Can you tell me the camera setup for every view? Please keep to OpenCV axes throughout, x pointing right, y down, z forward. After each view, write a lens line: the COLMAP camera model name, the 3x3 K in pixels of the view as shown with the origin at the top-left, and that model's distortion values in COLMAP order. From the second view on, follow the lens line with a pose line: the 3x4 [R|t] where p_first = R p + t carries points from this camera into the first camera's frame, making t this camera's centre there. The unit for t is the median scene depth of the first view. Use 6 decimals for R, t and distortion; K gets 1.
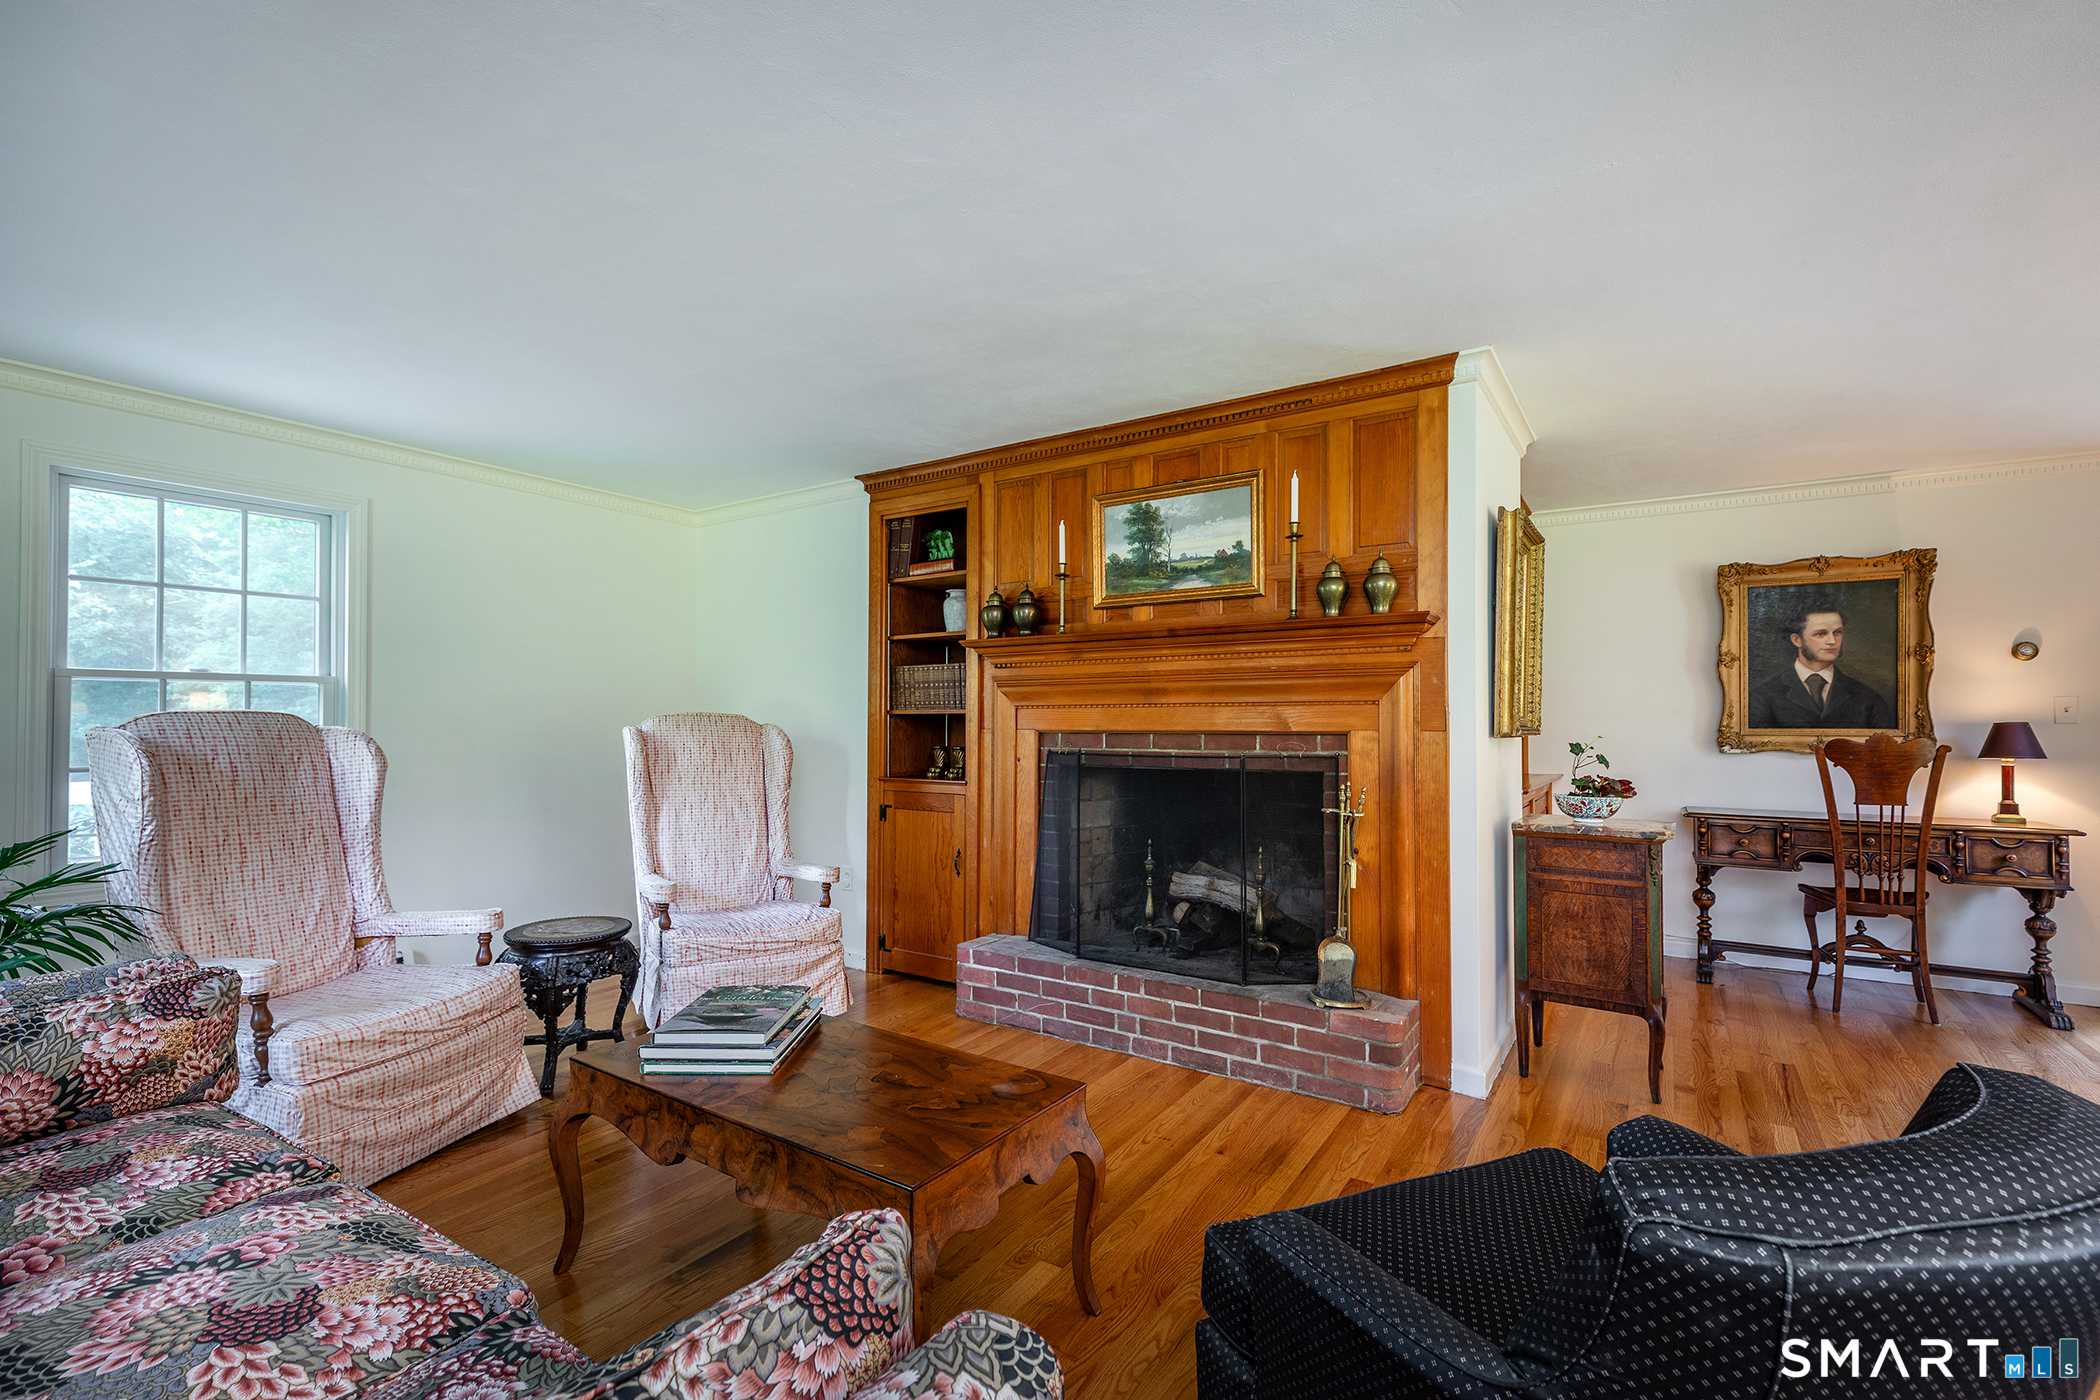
lens RADIAL K [[937.5, 0, 1047.7], [0, 937.5, 706.0], [0, 0, 1]] dist [0.031040, -0.013088]
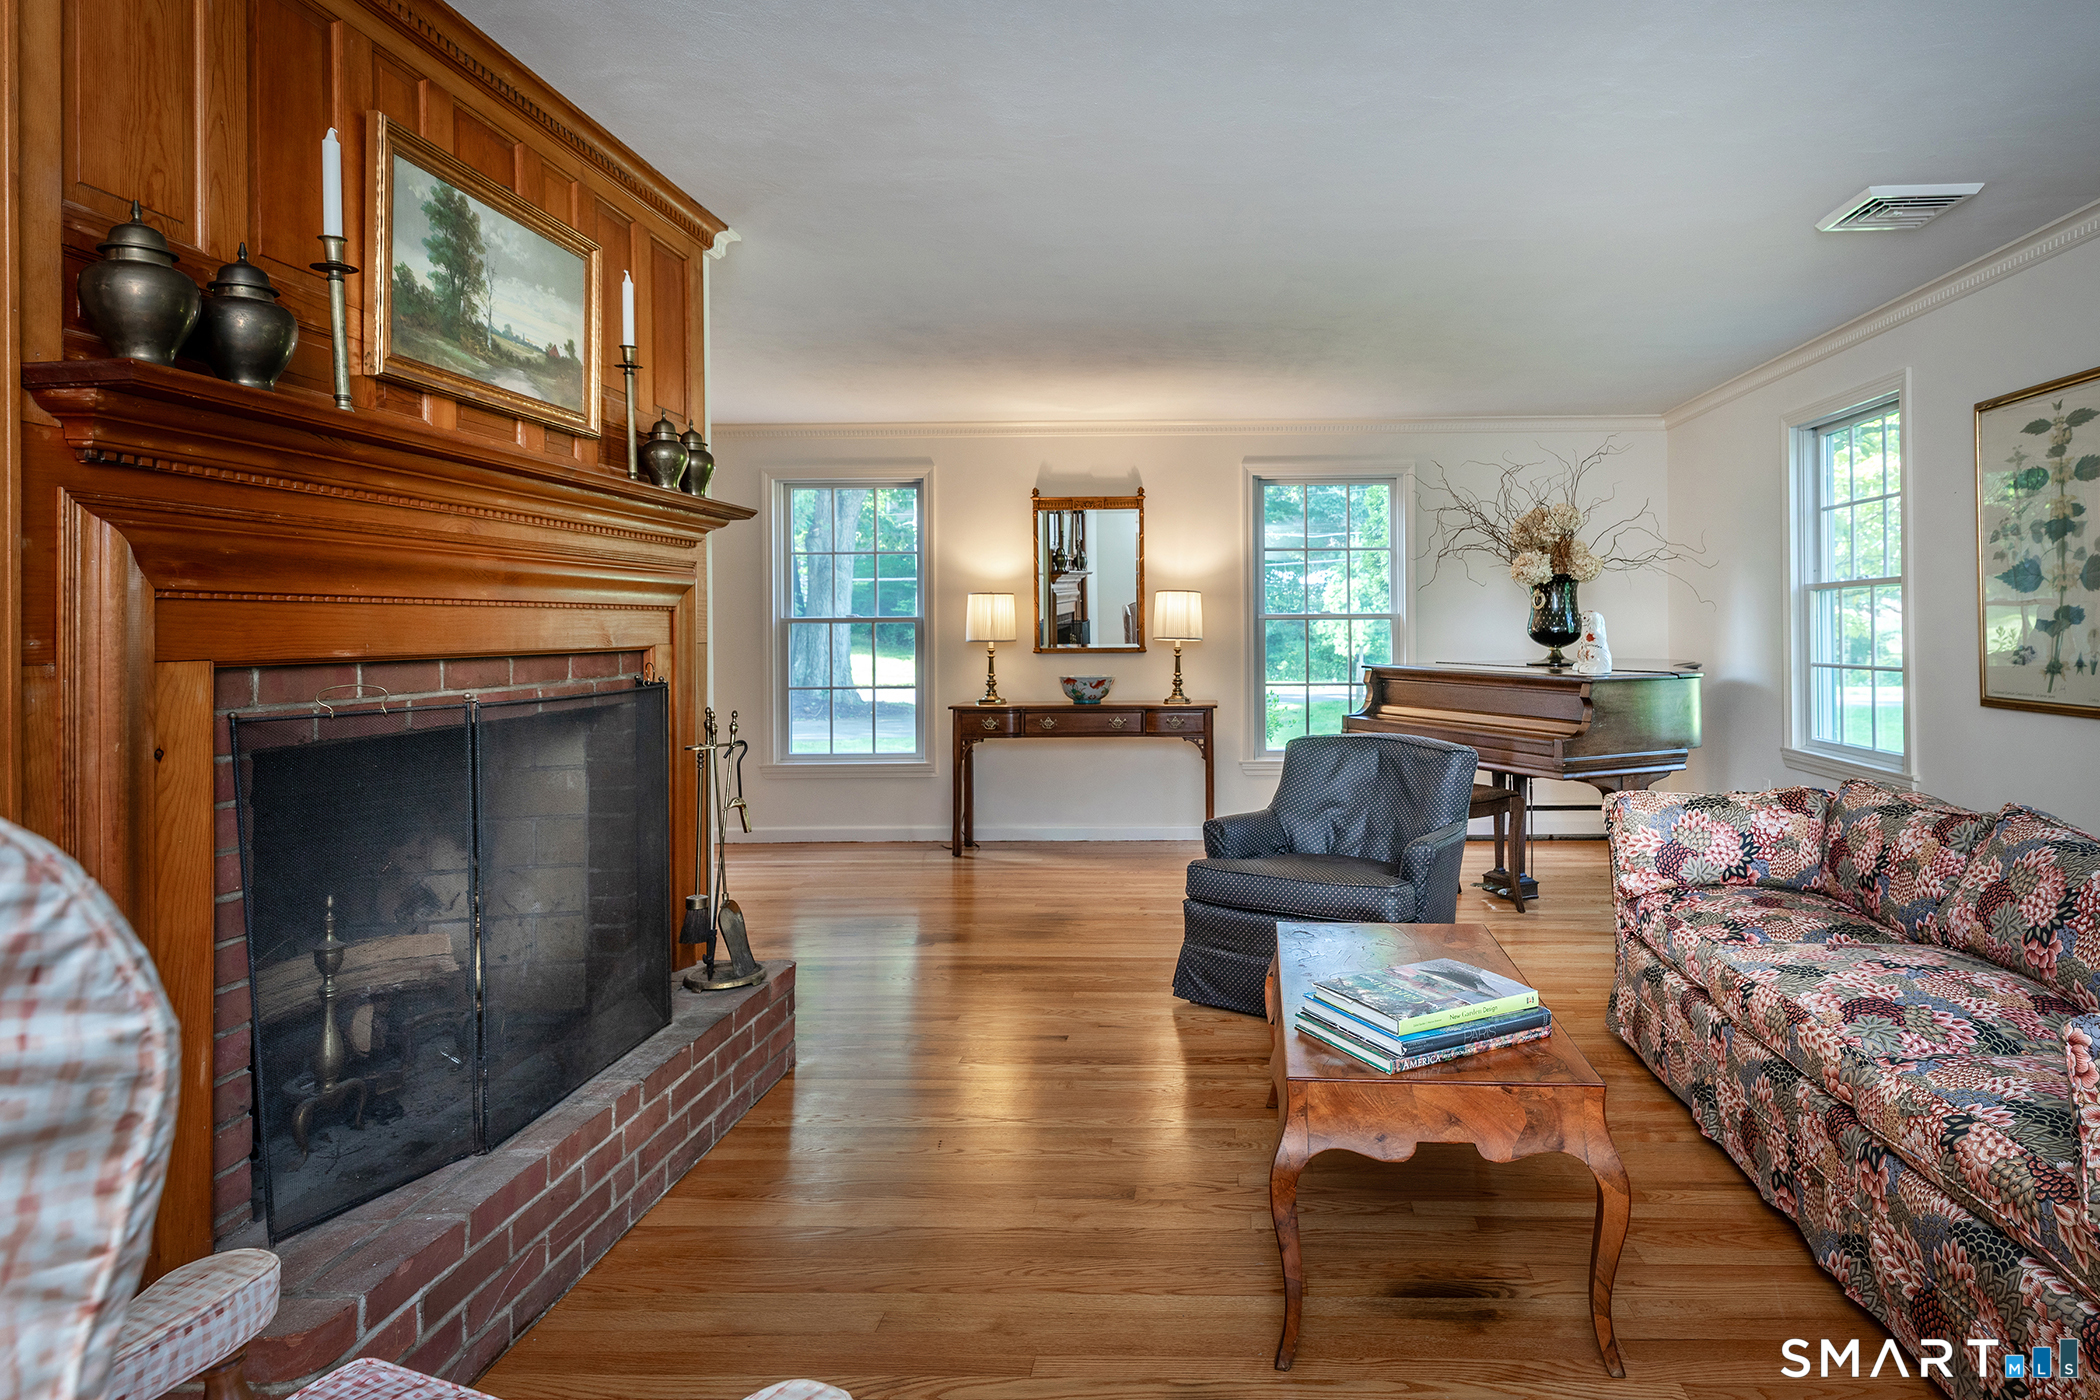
lens RADIAL K [[1196.9, 0, 1050.5], [0, 1196.9, 621.4], [0, 0, 1]] dist [-0.000209, -0.000010]
pose [[-0.433660, 0.008971, 0.901032, -0.714435], [-0.006175, 0.999897, -0.012928, 0.018393], [-0.901055, -0.011171, -0.433560, 1.184661]]
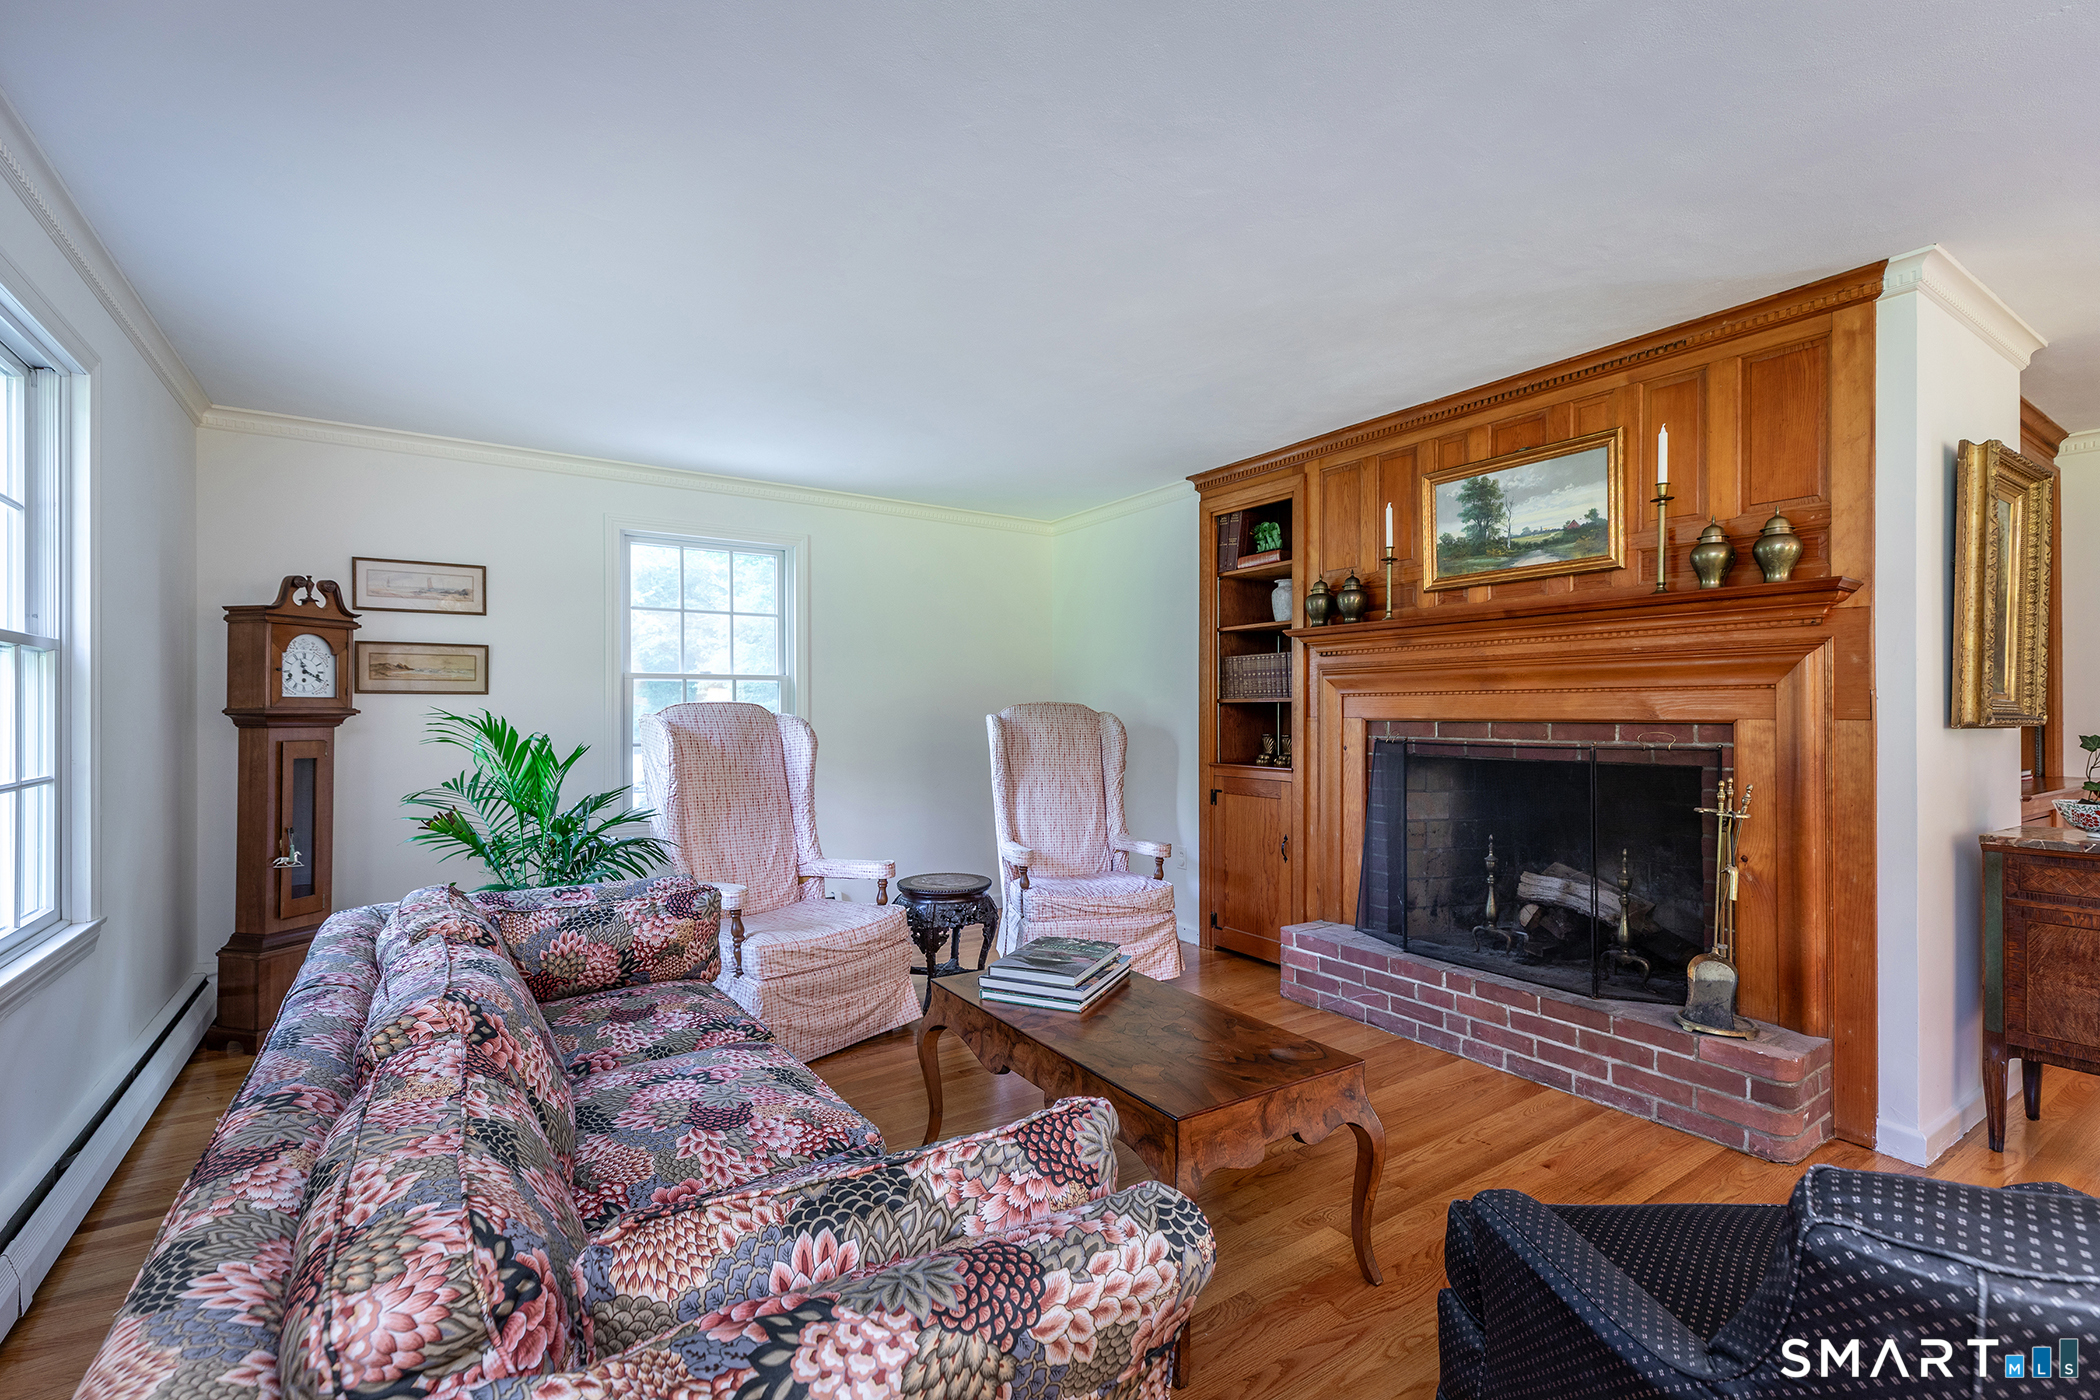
lens RADIAL K [[929.7, 0, 1041.6], [0, 929.7, 707.2], [0, 0, 1]] dist [0.031610, -0.010266]
pose [[0.923492, -0.002469, -0.383610, 0.067433], [0.007303, 0.999911, 0.011145, 0.000896], [0.383549, -0.013094, 0.923428, -0.046632]]
